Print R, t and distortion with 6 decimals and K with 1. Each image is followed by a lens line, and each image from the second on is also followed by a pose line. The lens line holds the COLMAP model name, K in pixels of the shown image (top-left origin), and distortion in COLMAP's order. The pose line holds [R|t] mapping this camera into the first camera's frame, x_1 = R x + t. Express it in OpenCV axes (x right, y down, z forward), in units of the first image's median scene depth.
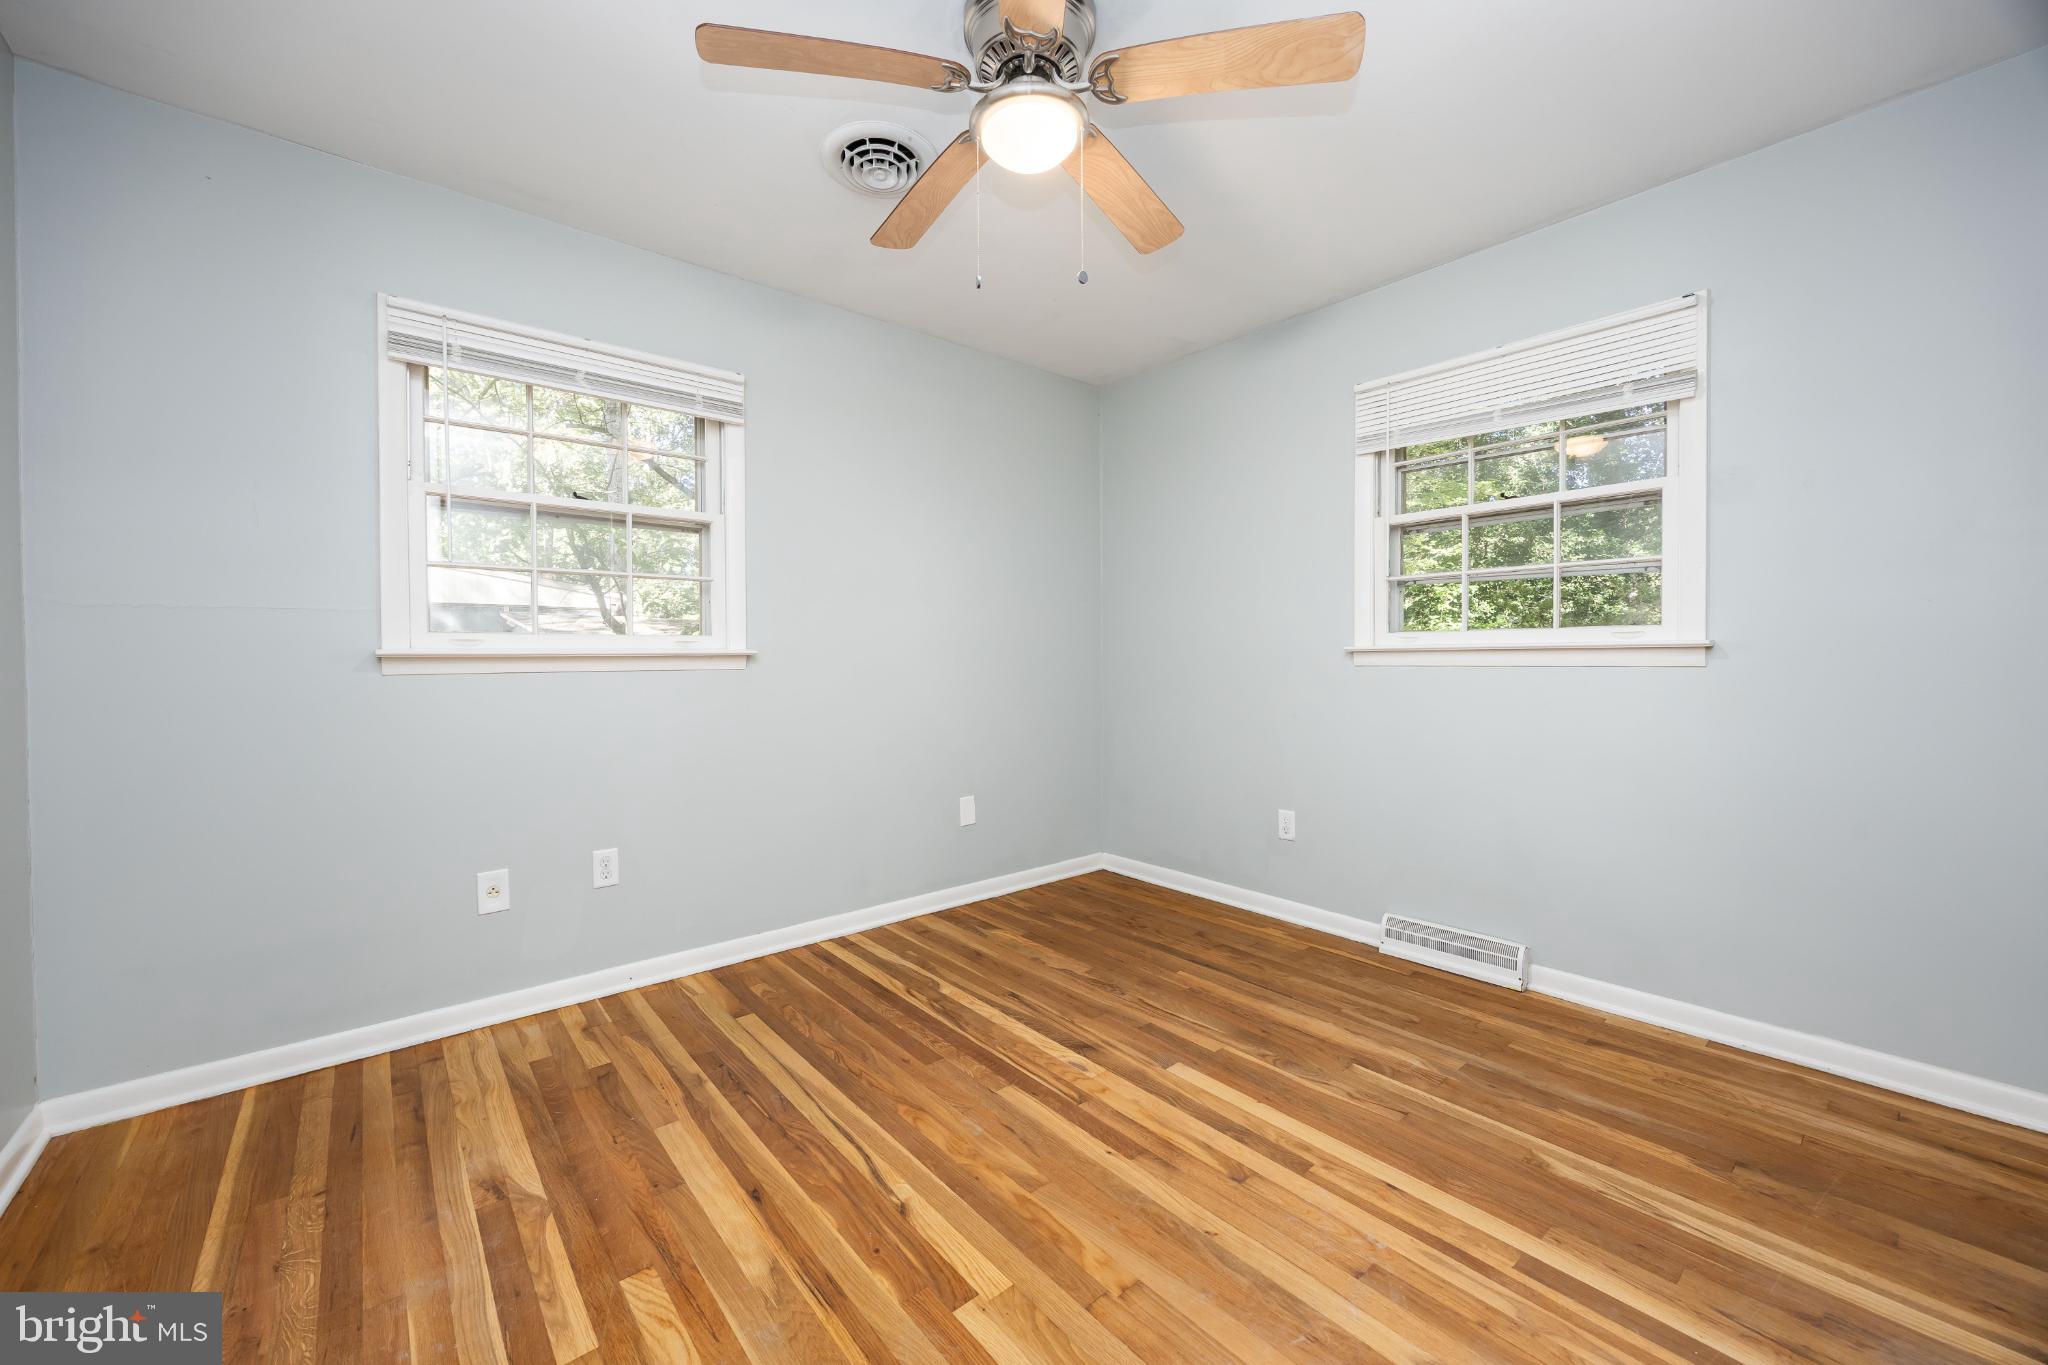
lens RADIAL K [[789.4, 0, 1021.6], [0, 789.4, 686.7], [0, 0, 1]] dist [0.001052, -0.000020]
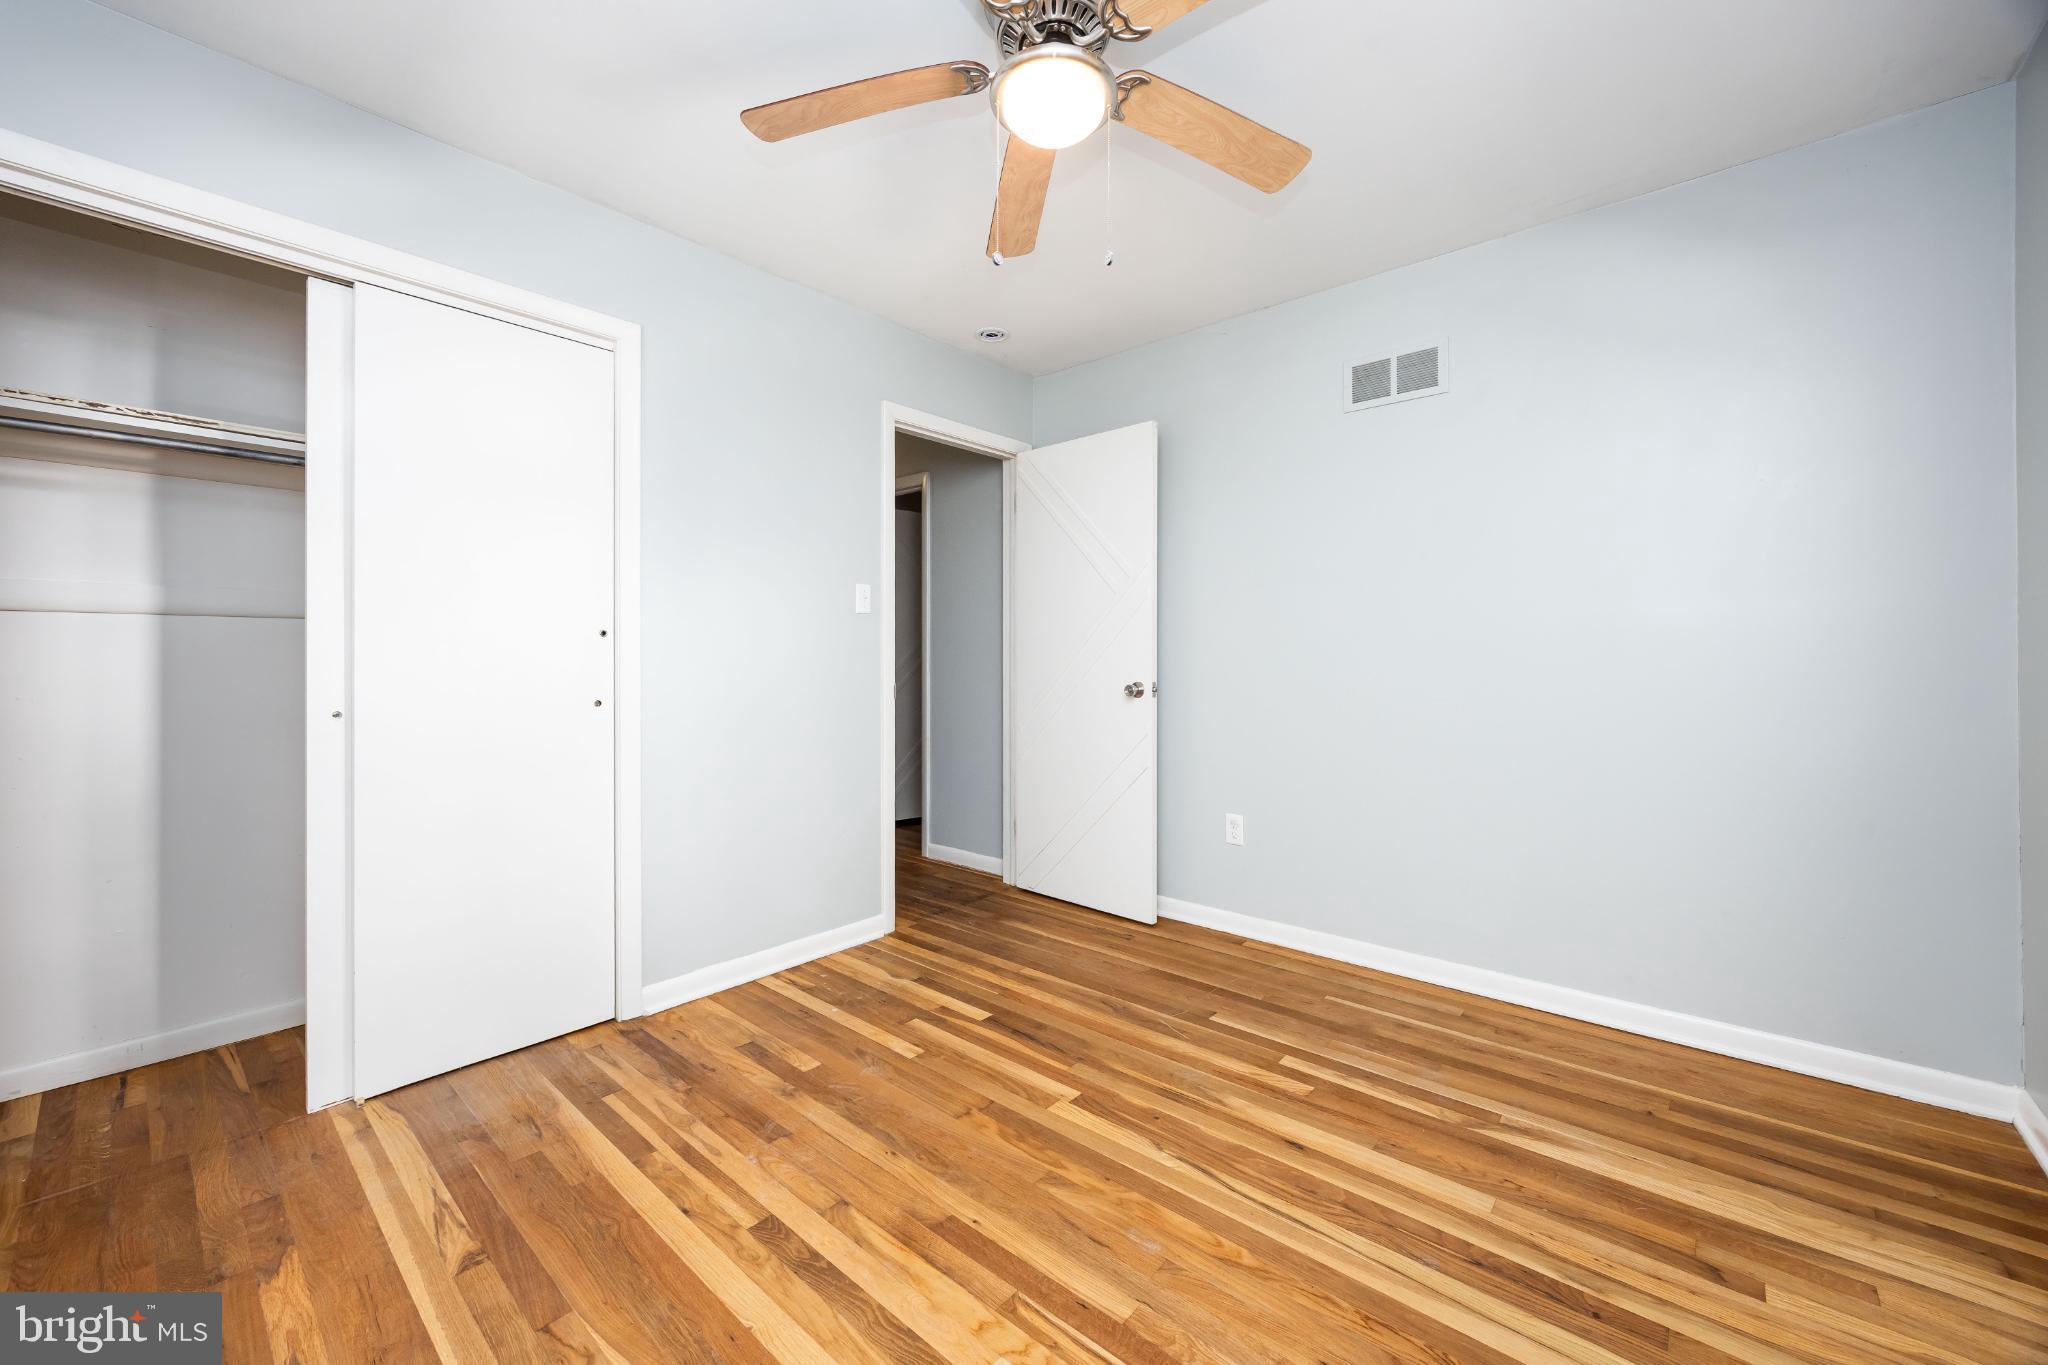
lens RADIAL K [[789.4, 0, 1021.6], [0, 789.4, 686.7], [0, 0, 1]] dist [0.001052, -0.000020]
pose [[-0.989089, 0.016329, -0.146410, 0.149195], [0.006457, 0.997688, 0.067649, -0.056868], [0.147176, 0.065965, -0.986908, 1.534970]]
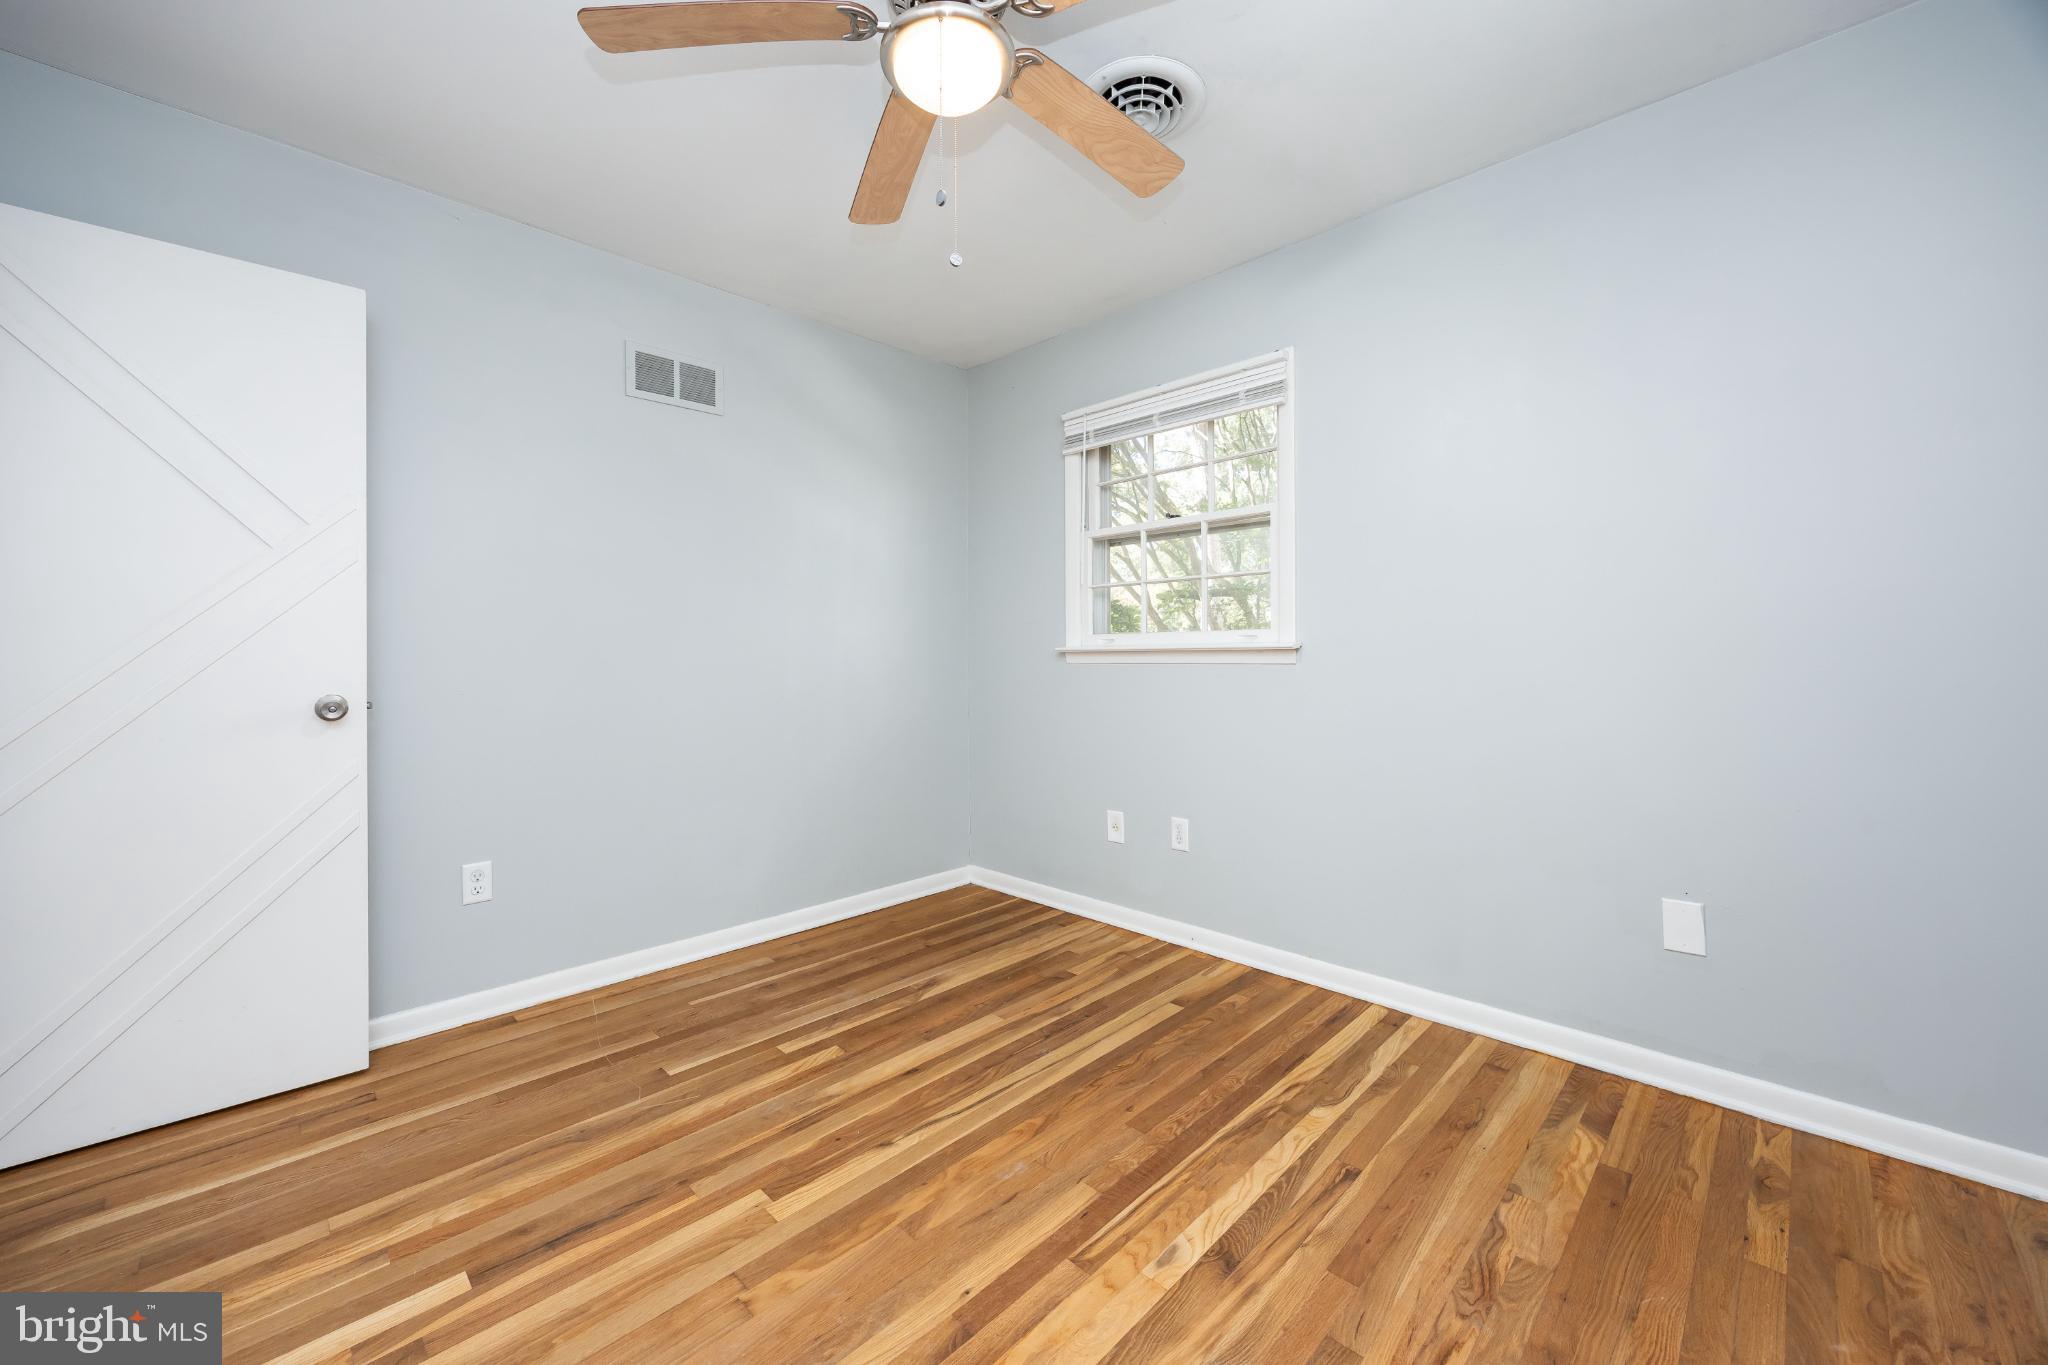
lens RADIAL K [[789.4, 0, 1021.6], [0, 789.4, 686.7], [0, 0, 1]] dist [0.001052, -0.000020]
pose [[0.089003, 0.045848, -0.994976, 0.720399], [-0.029010, 0.998636, 0.043421, -0.035797], [0.995609, 0.025000, 0.090211, 0.806536]]
